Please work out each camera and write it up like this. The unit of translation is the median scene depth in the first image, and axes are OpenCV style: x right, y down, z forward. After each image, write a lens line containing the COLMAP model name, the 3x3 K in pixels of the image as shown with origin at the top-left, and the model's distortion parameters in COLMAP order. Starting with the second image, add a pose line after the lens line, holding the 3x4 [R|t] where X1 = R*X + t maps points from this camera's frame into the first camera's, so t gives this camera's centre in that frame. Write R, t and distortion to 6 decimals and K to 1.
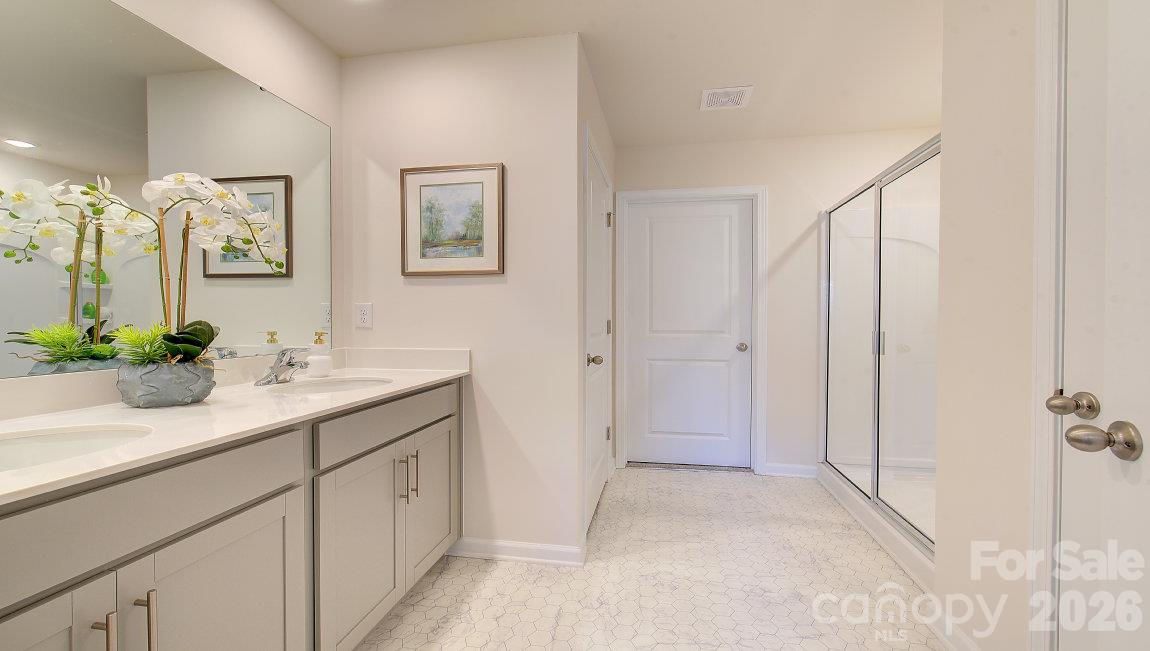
lens RADIAL K [[502.1, 0, 575.0], [0, 502.1, 324.5], [0, 0, 1]] dist [0.003192, 0.000987]
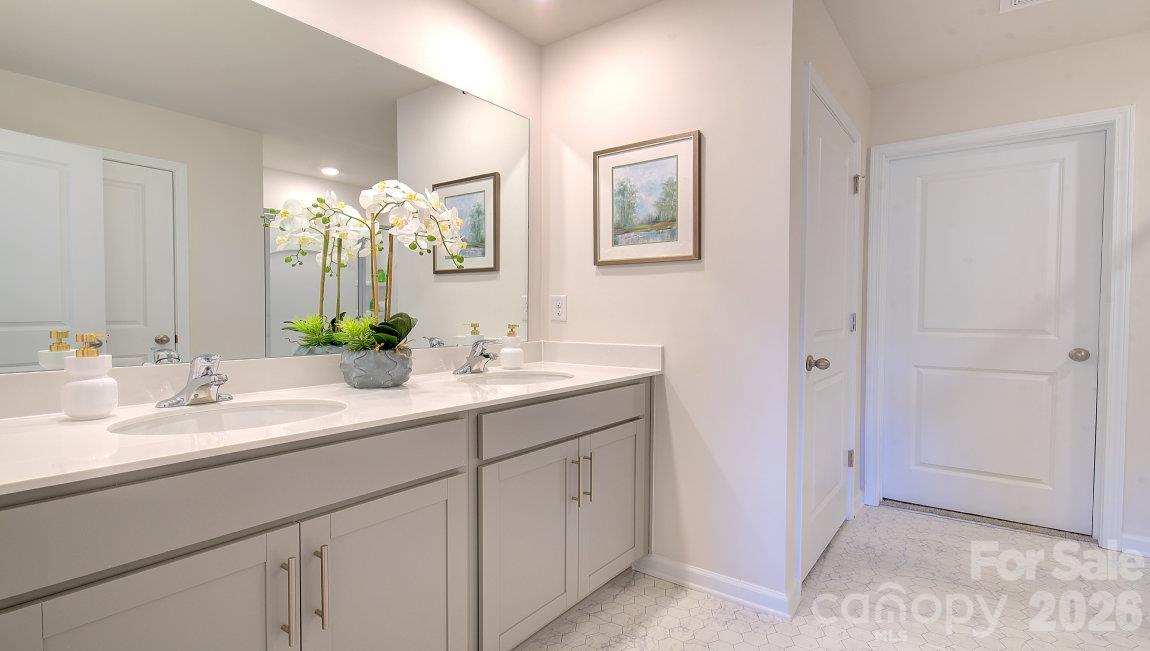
lens RADIAL K [[559.0, 0, 574.7], [0, 559.0, 325.2], [0, 0, 1]] dist [-0.000610, 0.001927]
pose [[0.893724, 0.012227, -0.448450, 0.099407], [-0.006861, 0.999884, 0.013588, 0.000387], [0.448564, -0.009067, 0.893705, 0.046981]]
